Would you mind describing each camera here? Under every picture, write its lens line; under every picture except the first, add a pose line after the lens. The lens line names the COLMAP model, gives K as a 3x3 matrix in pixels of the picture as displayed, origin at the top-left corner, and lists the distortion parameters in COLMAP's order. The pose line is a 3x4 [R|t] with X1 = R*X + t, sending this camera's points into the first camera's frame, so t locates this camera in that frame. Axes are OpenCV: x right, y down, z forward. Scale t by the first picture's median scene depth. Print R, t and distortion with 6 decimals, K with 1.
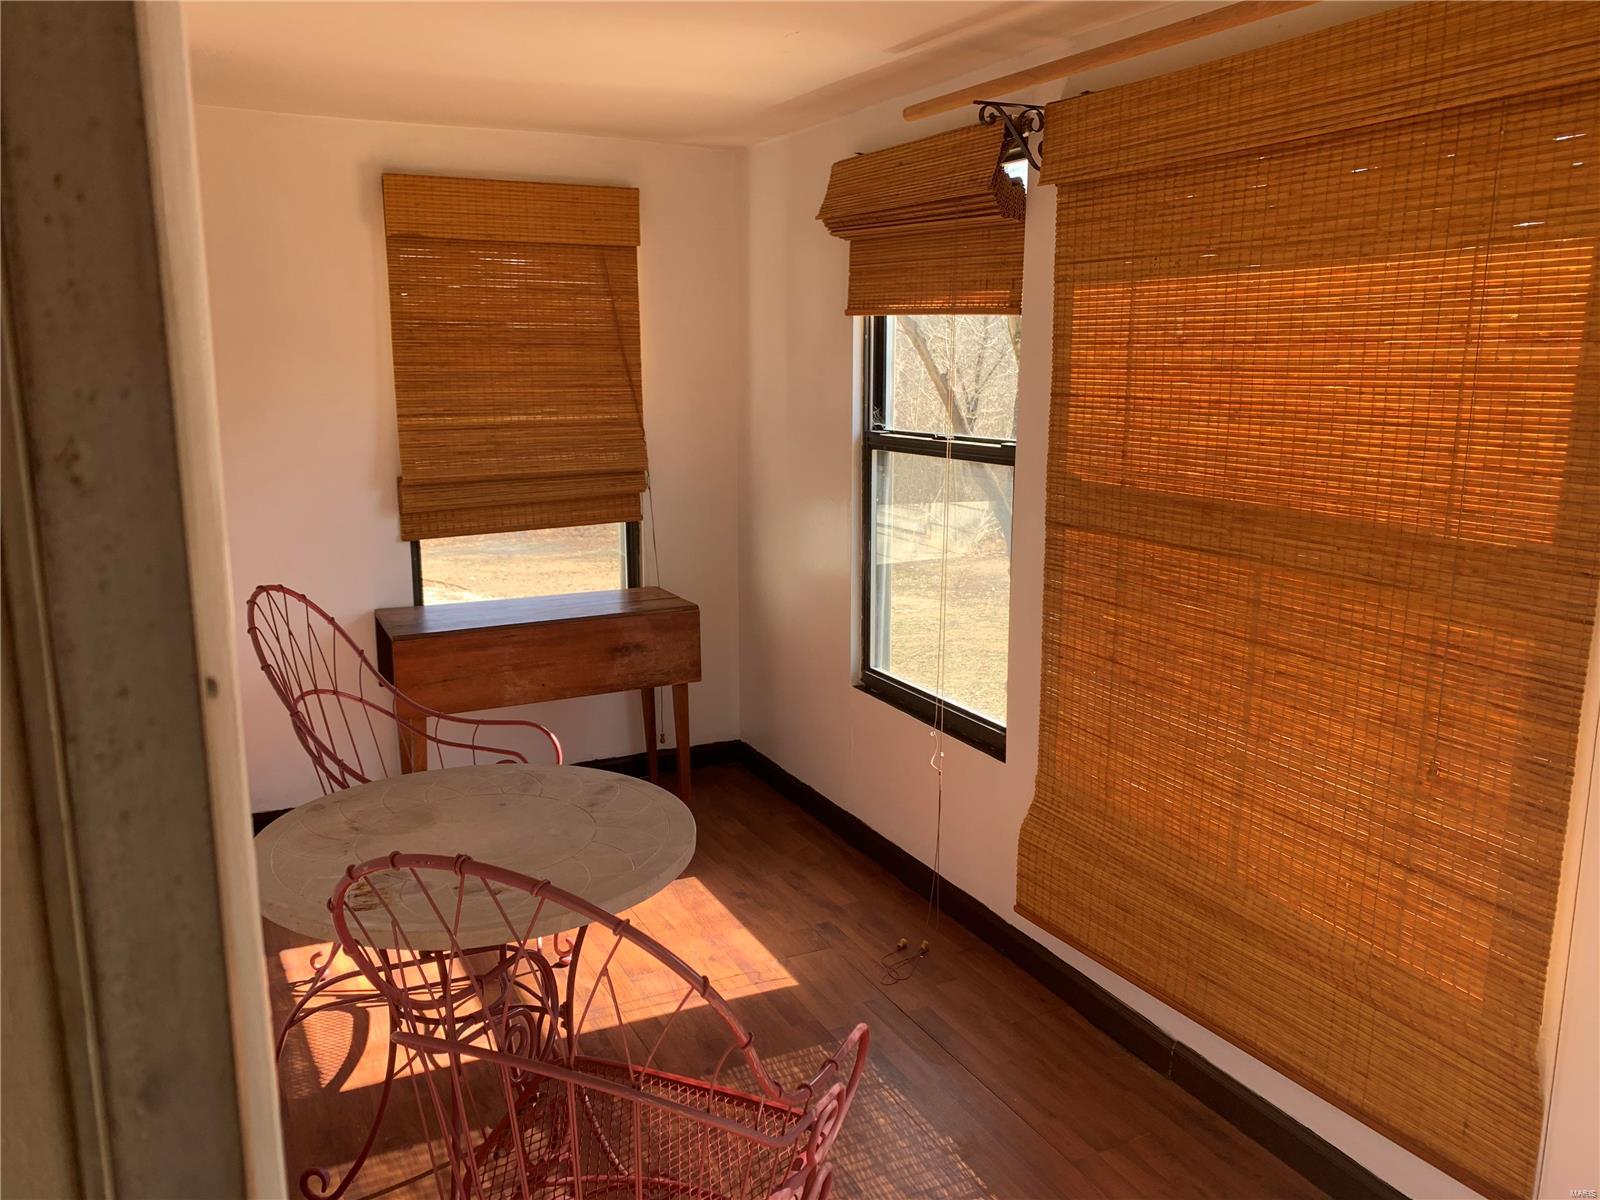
lens RADIAL K [[1225.1, 0, 805.2], [0, 1225.1, 590.7], [0, 0, 1]] dist [0.004626, 0.012050]
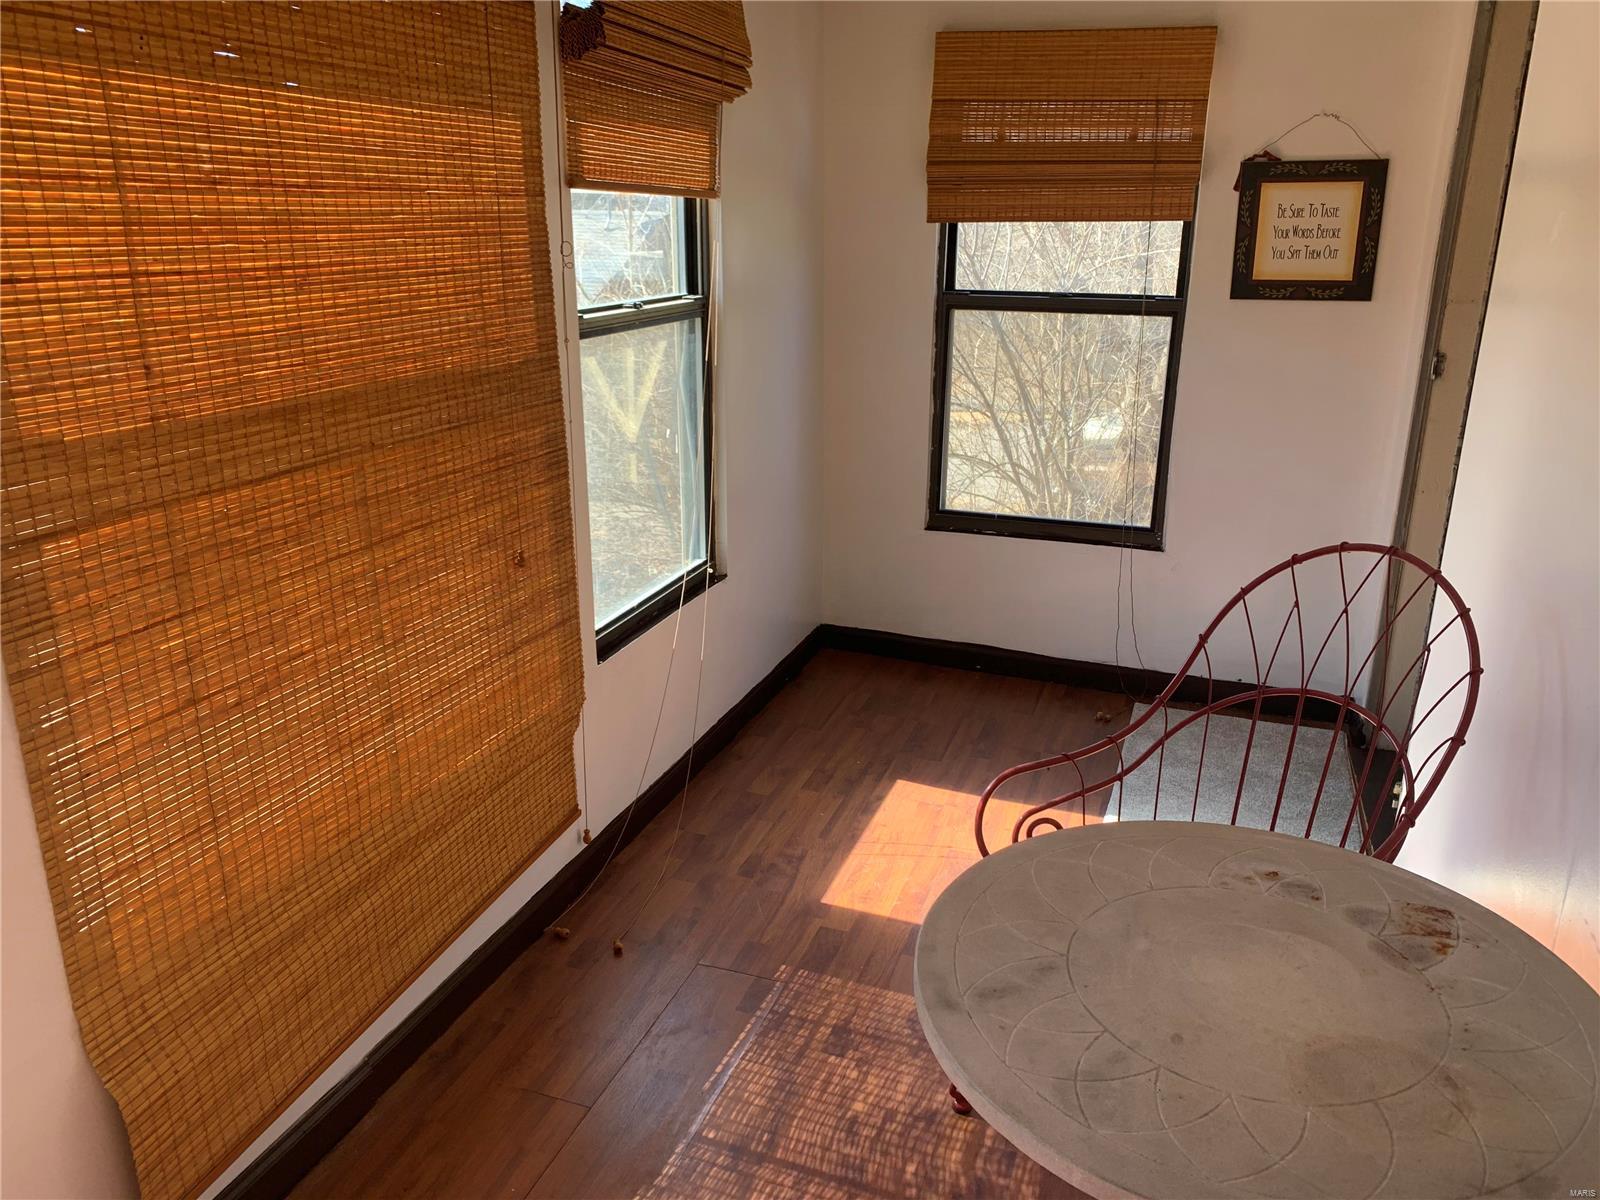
lens RADIAL K [[1225.1, 0, 805.2], [0, 1225.1, 590.7], [0, 0, 1]] dist [0.004626, 0.012050]
pose [[-0.689448, -0.224845, 0.688553, -0.442840], [0.124348, 0.899748, 0.418320, -0.250835], [-0.713581, 0.374030, -0.592371, 1.292887]]
